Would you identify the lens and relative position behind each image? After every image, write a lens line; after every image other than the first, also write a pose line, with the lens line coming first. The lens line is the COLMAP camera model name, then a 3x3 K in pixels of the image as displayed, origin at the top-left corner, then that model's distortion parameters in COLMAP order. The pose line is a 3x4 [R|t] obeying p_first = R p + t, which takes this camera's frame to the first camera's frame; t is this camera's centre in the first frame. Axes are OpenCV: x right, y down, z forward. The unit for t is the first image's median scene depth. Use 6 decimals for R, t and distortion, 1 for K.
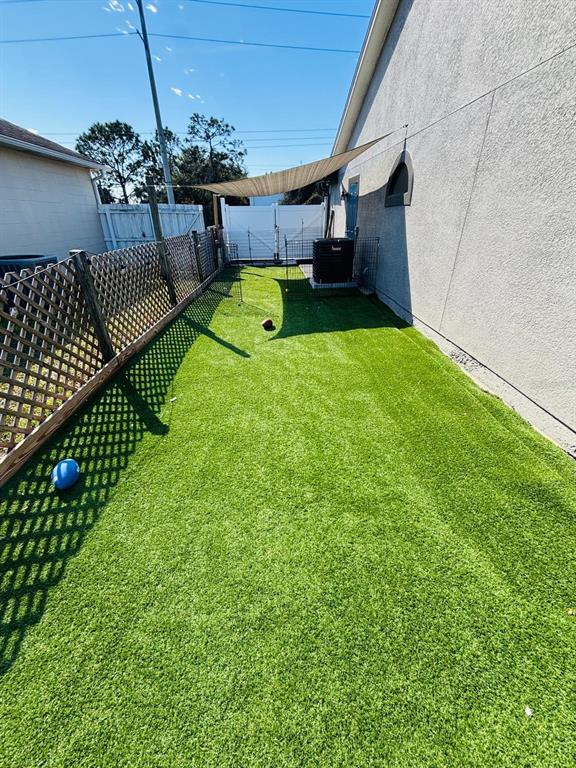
lens RADIAL K [[309.1, 0, 289.1], [0, 309.1, 383.7], [0, 0, 1]] dist [0.000469, 0.000012]
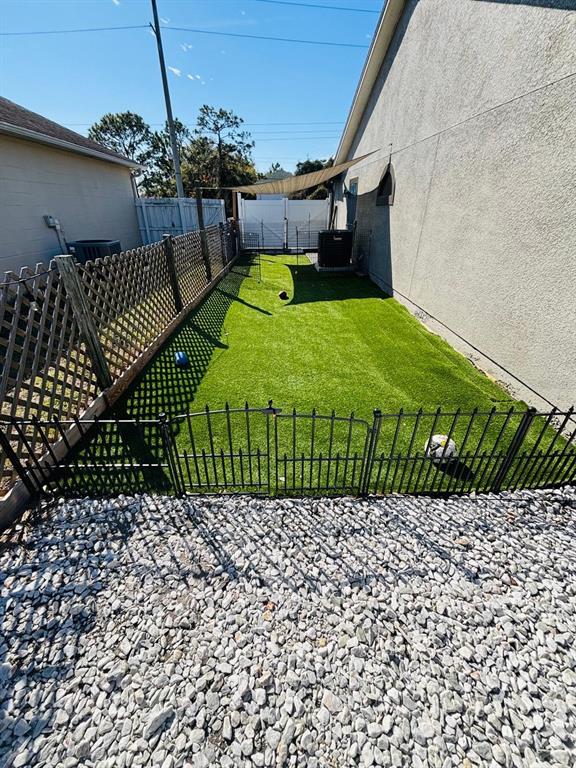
lens RADIAL K [[308.9, 0, 288.0], [0, 308.9, 384.0], [0, 0, 1]] dist [-0.001410, 0.000114]
pose [[0.999805, 0.017145, -0.009754, -0.022720], [-0.016920, 0.999599, 0.022716, 0.121749], [0.010140, -0.022547, 0.999694, -0.252470]]
